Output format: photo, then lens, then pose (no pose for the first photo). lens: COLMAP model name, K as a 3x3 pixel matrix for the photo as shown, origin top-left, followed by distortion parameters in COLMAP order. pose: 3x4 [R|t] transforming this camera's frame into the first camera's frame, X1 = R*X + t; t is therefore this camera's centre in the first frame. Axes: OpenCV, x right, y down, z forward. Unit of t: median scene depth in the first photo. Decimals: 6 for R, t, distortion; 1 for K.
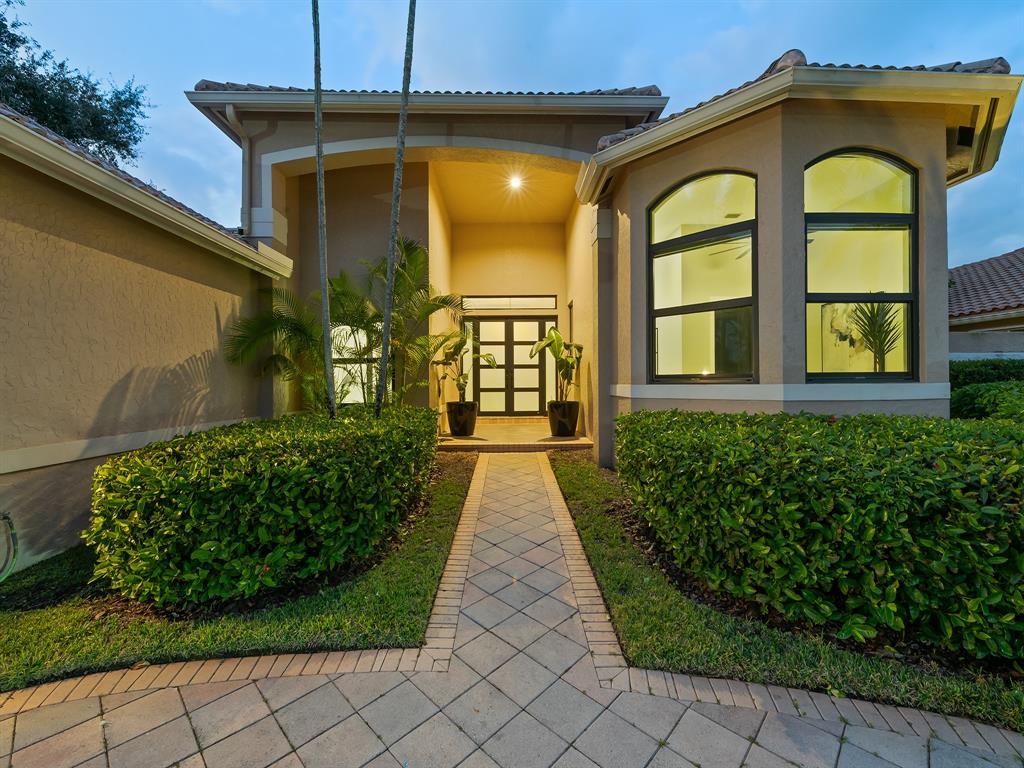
lens RADIAL K [[431.0, 0, 512.0], [0, 431.0, 384.0], [0, 0, 1]] dist [0.001315, -0.000252]
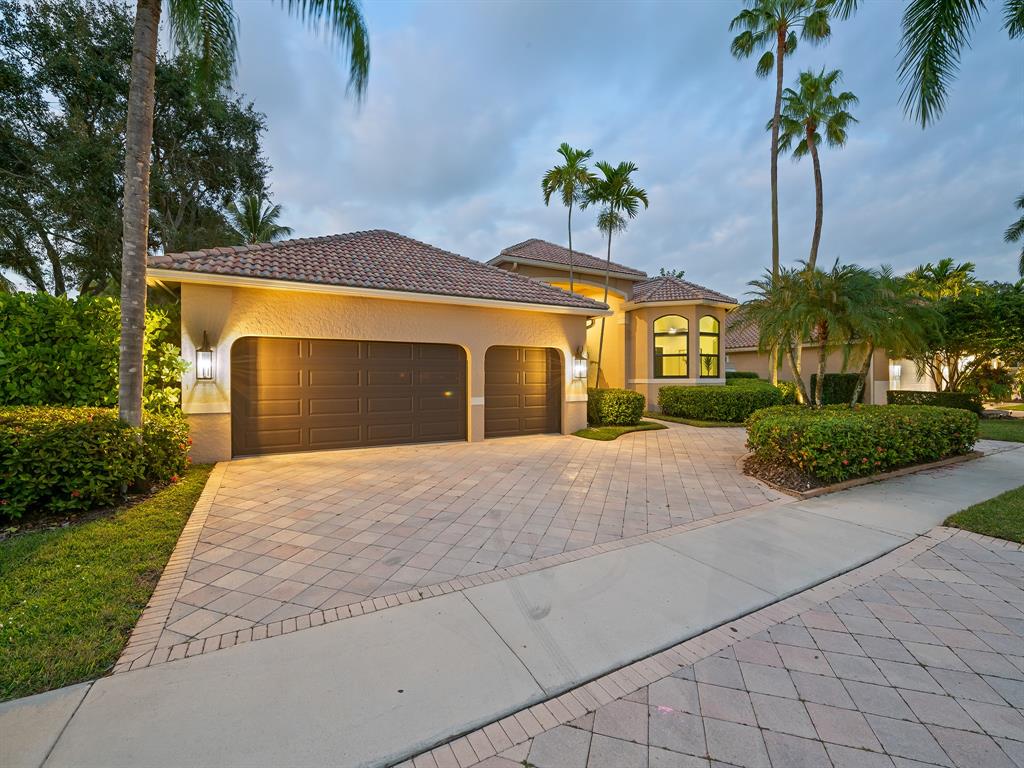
lens RADIAL K [[427.8, 0, 509.2], [0, 427.8, 382.8], [0, 0, 1]] dist [0.000273, 0.000004]
pose [[0.894733, -0.001917, 0.446597, -4.057455], [0.004684, 0.999976, -0.005091, 0.085327], [-0.446576, 0.006646, 0.894721, -2.601008]]
